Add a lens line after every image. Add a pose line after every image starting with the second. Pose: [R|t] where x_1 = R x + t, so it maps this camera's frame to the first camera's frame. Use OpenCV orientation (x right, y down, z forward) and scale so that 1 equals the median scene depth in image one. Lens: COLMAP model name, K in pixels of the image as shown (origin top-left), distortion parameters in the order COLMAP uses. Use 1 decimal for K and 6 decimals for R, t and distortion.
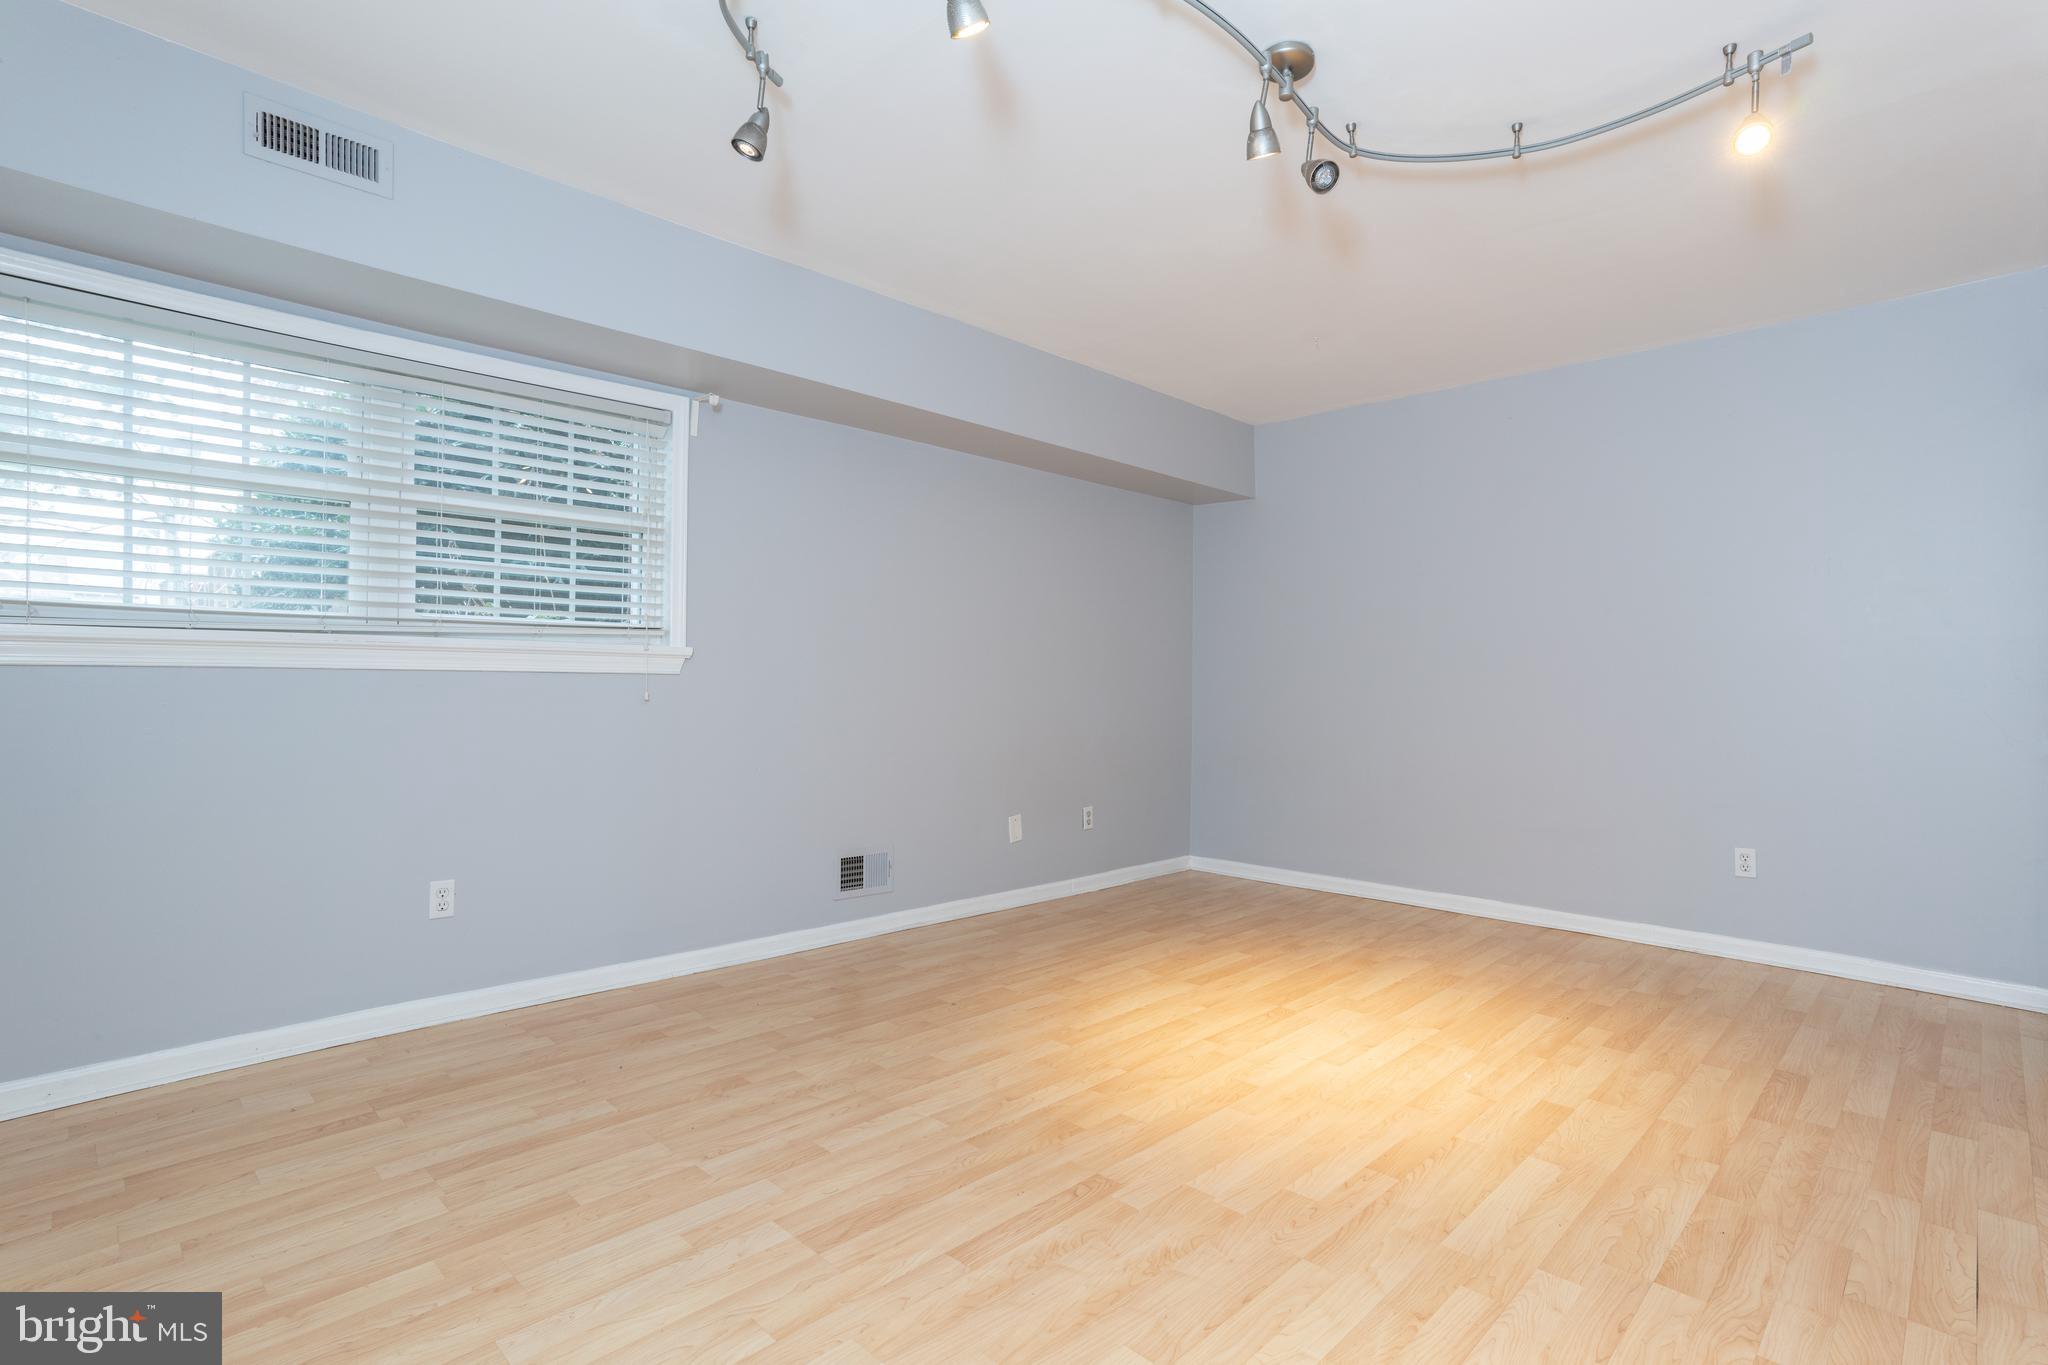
lens RADIAL K [[993.2, 0, 1009.7], [0, 993.2, 676.9], [0, 0, 1]] dist [-0.065195, 0.047377]
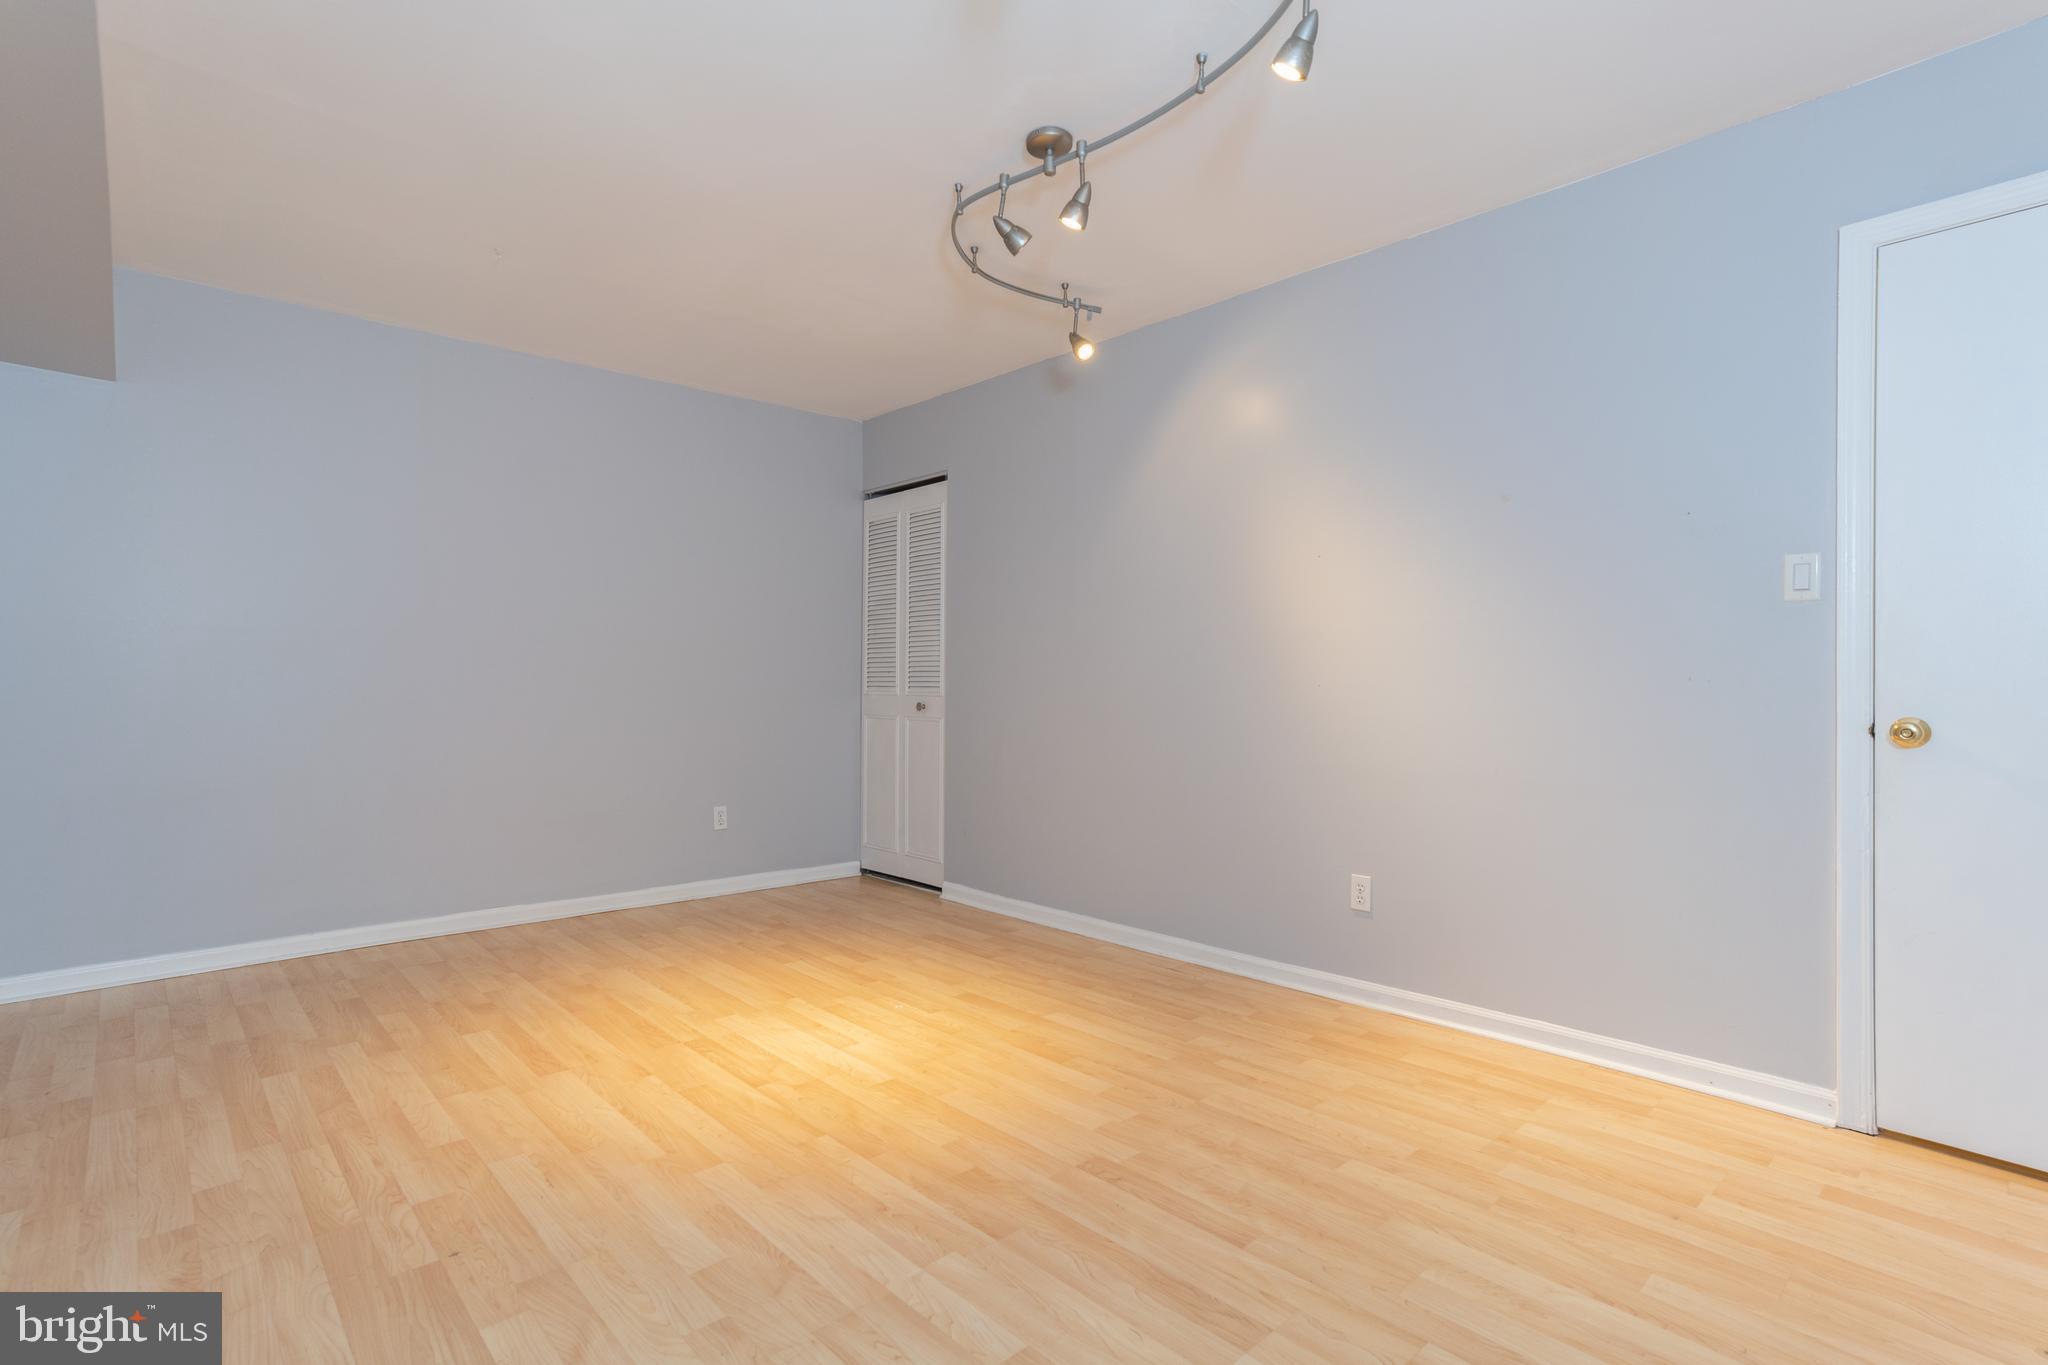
lens RADIAL K [[995.1, 0, 1025.8], [0, 995.1, 677.4], [0, 0, 1]] dist [-0.064796, 0.046710]
pose [[0.026339, -0.001450, 0.999652, -0.728199], [-0.010665, 0.999942, 0.001731, 0.002201], [-0.999596, -0.010707, 0.026322, 0.813695]]
